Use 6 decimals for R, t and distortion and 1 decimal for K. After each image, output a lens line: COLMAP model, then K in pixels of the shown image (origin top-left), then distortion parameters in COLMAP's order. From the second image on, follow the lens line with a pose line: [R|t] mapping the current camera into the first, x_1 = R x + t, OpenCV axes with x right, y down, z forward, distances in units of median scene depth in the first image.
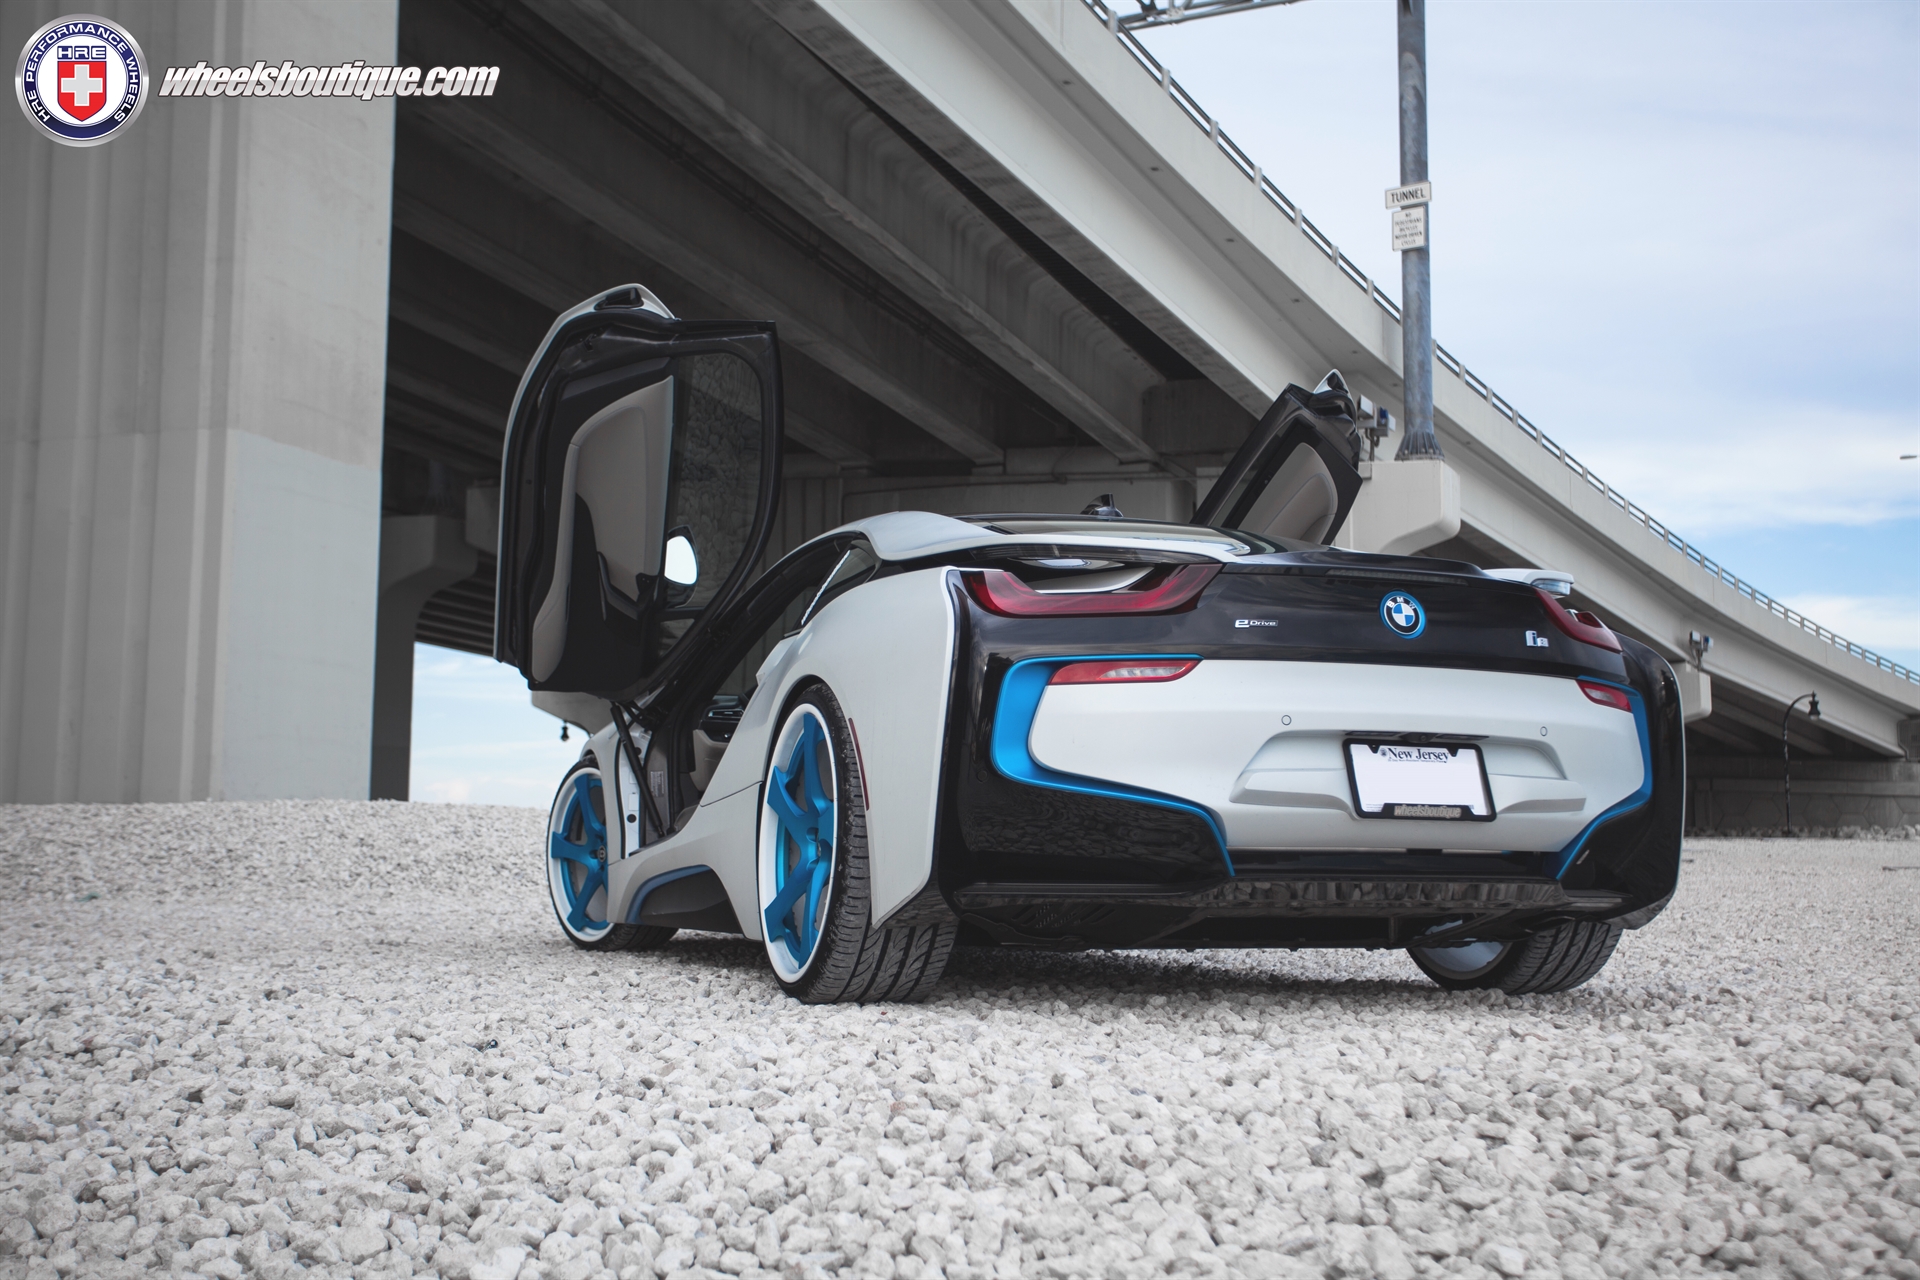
lens RADIAL K [[2098.2, 0, 957.1], [0, 2098.2, 640.0], [0, 0, 1]] dist [0.028840, 0.000000]
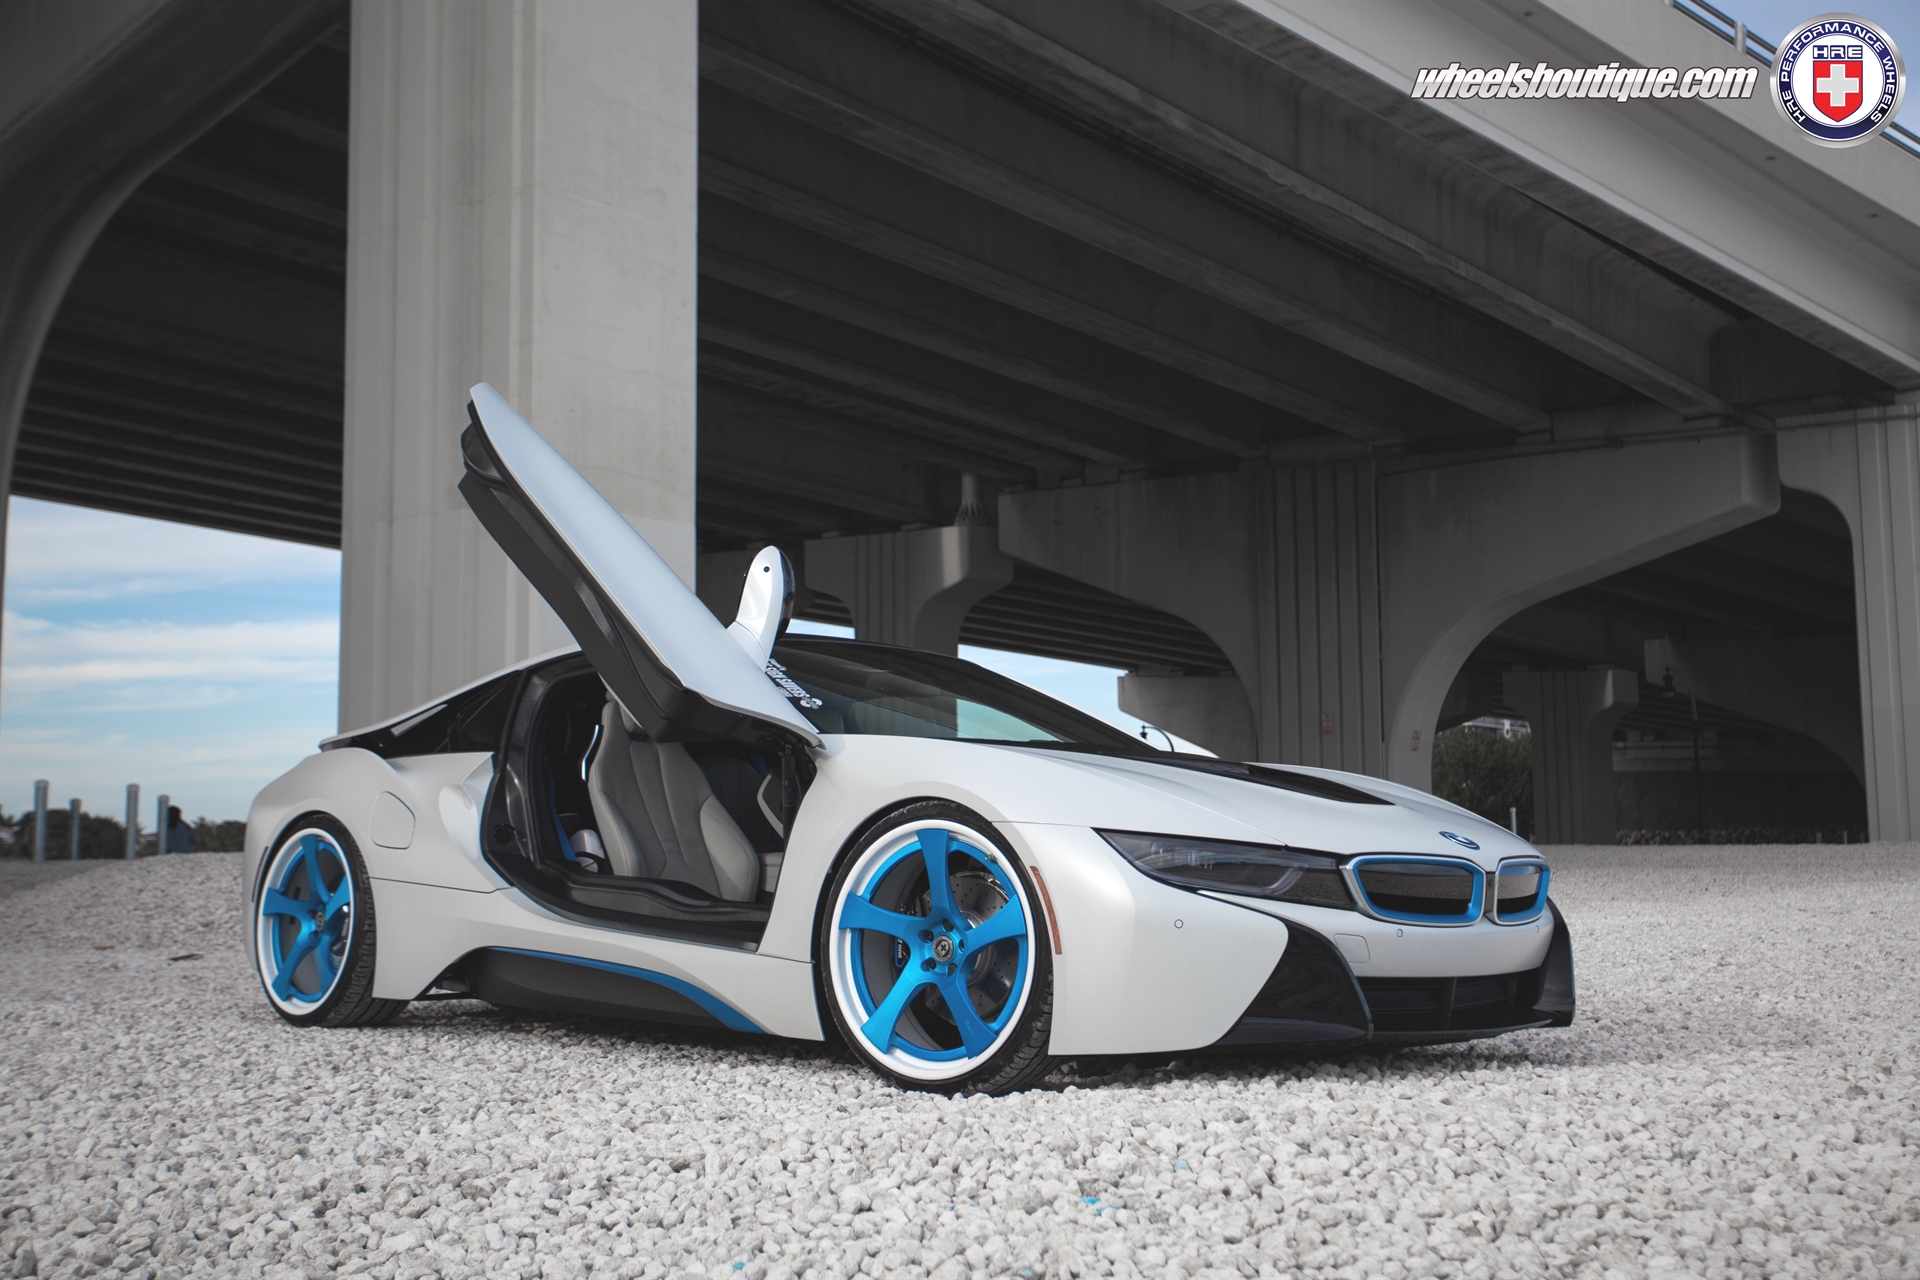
lens RADIAL K [[2315.4, 0, 959.2], [0, 2315.4, 637.0], [0, 0, 1]] dist [0.068089, 0.000000]
pose [[0.942362, -0.046175, -0.331395, 0.119590], [0.049106, 0.998793, 0.000470, -0.009589], [0.330973, -0.016716, 0.943492, -0.023604]]
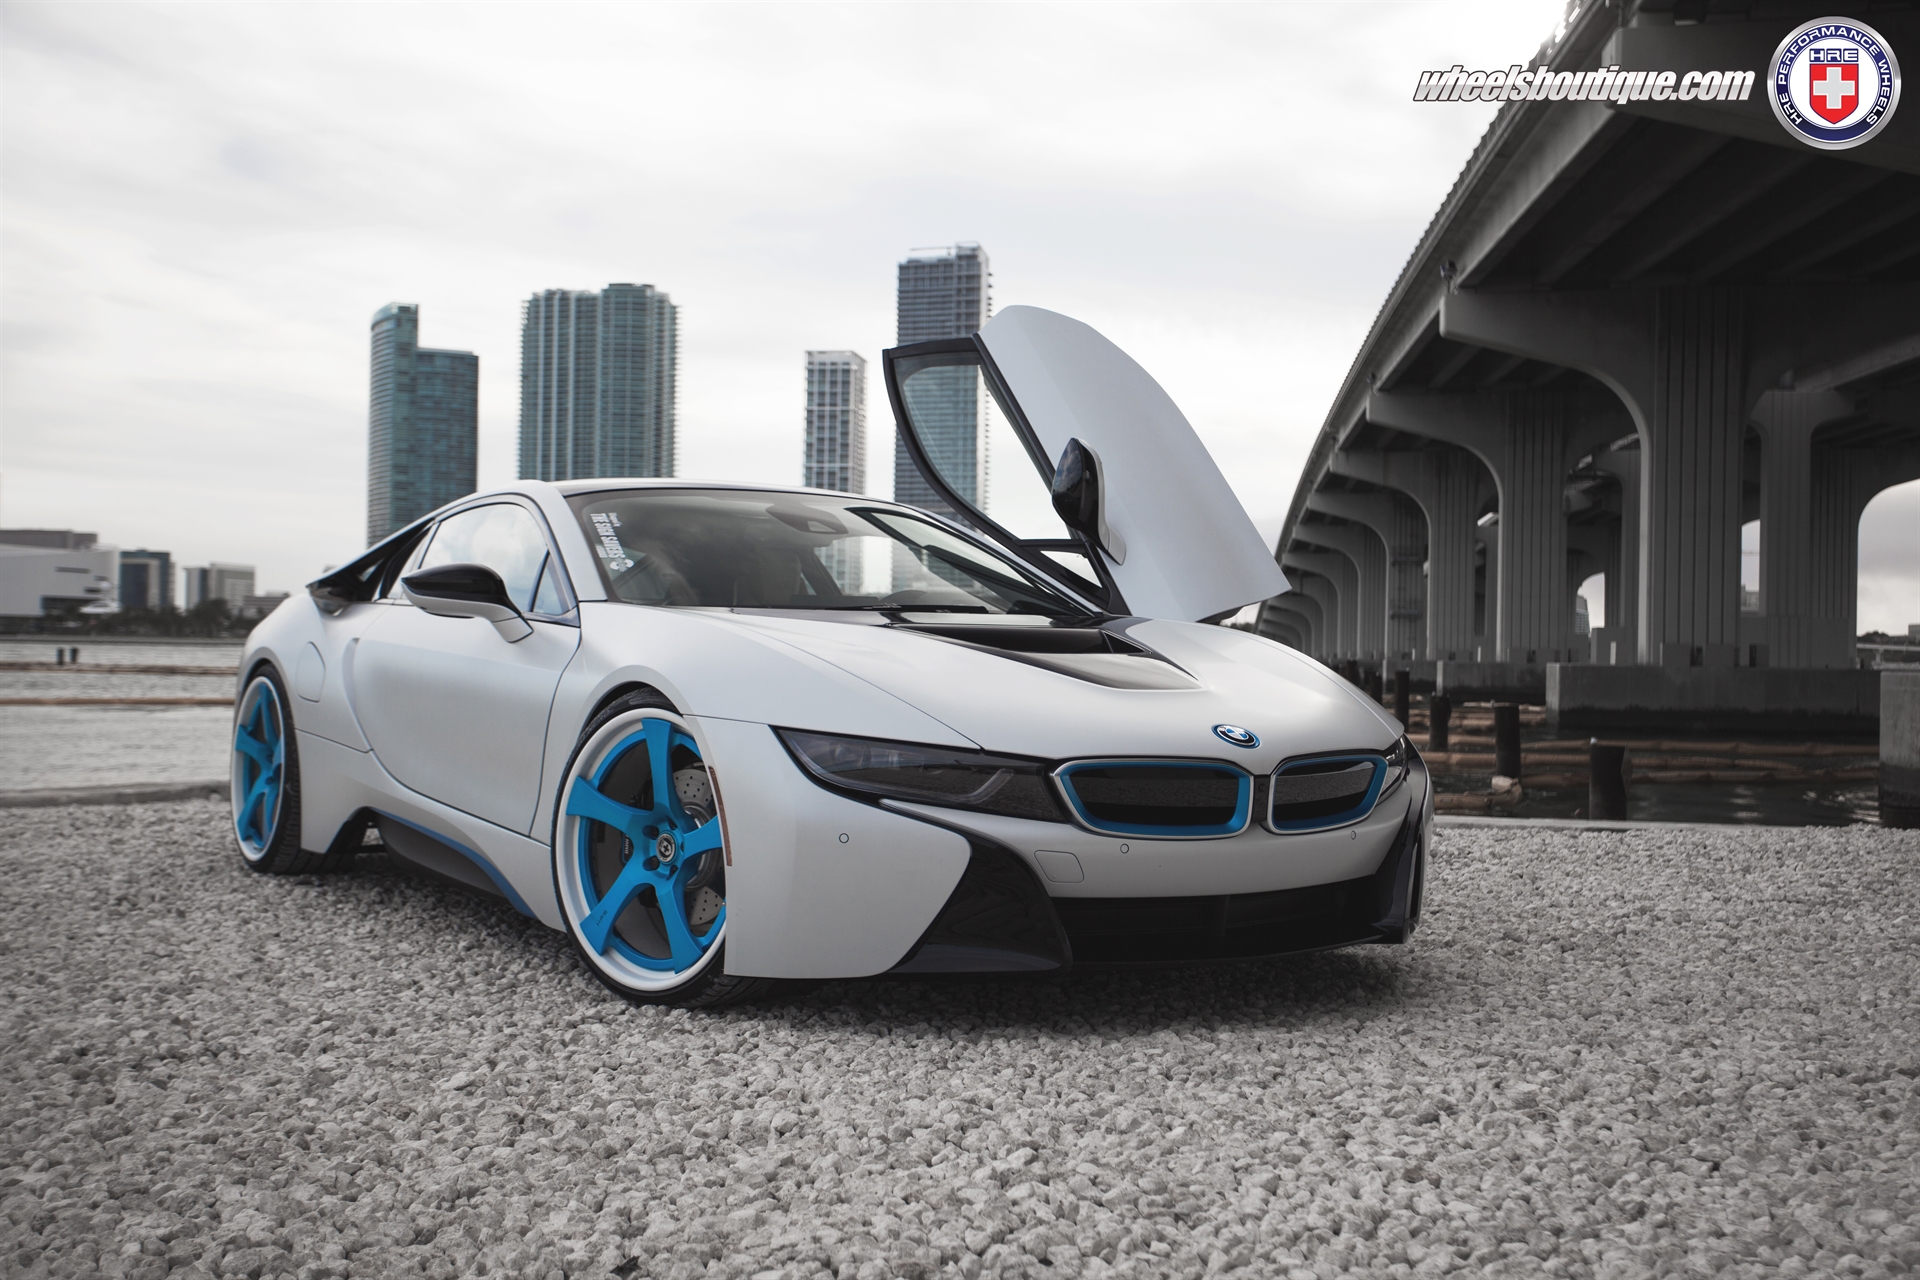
lens RADIAL K [[2315.4, 0, 962.5], [0, 2315.4, 646.1], [0, 0, 1]] dist [0.068089, 0.000000]
pose [[0.845581, -0.001520, -0.533845, 0.172437], [0.059381, 0.994058, 0.091225, -0.014132], [0.530534, -0.108838, 0.840647, 0.026944]]
